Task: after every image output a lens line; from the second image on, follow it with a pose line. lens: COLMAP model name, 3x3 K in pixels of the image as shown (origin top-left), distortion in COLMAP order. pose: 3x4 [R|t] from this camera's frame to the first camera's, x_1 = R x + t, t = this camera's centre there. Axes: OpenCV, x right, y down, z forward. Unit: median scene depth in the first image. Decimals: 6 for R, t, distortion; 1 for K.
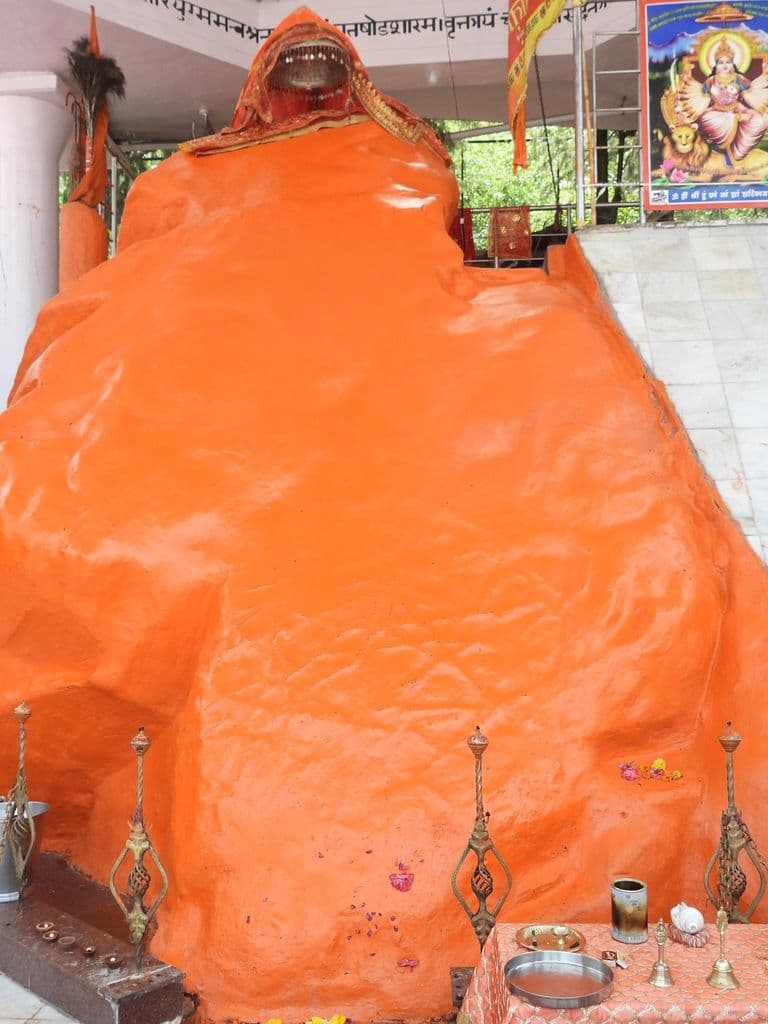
lens RADIAL K [[798.8, 0, 406.1], [0, 798.8, 509.6], [0, 0, 1]] dist [-0.000425, 0.006760]
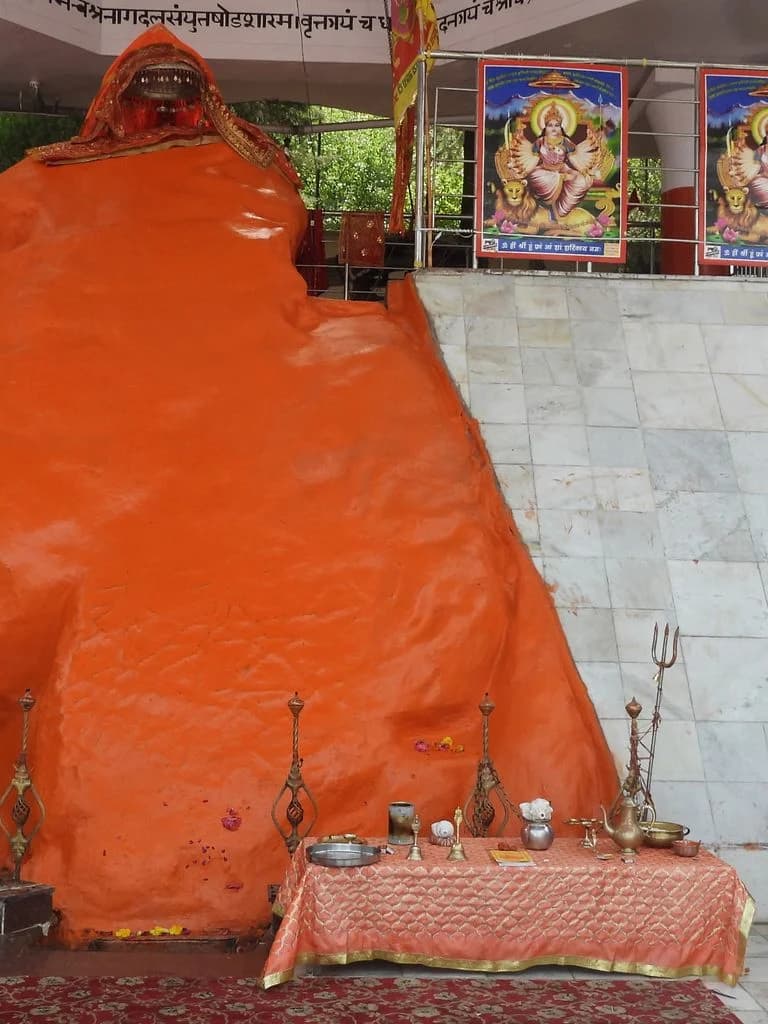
lens RADIAL K [[1014.5, 0, 337.5], [0, 1014.5, 520.8], [0, 0, 1]] dist [0.004264, 0.010334]
pose [[0.994386, 0.038384, 0.098608, -0.011477], [-0.037207, 0.999213, -0.013743, 0.009534], [-0.099058, 0.009997, 0.995031, -0.442029]]
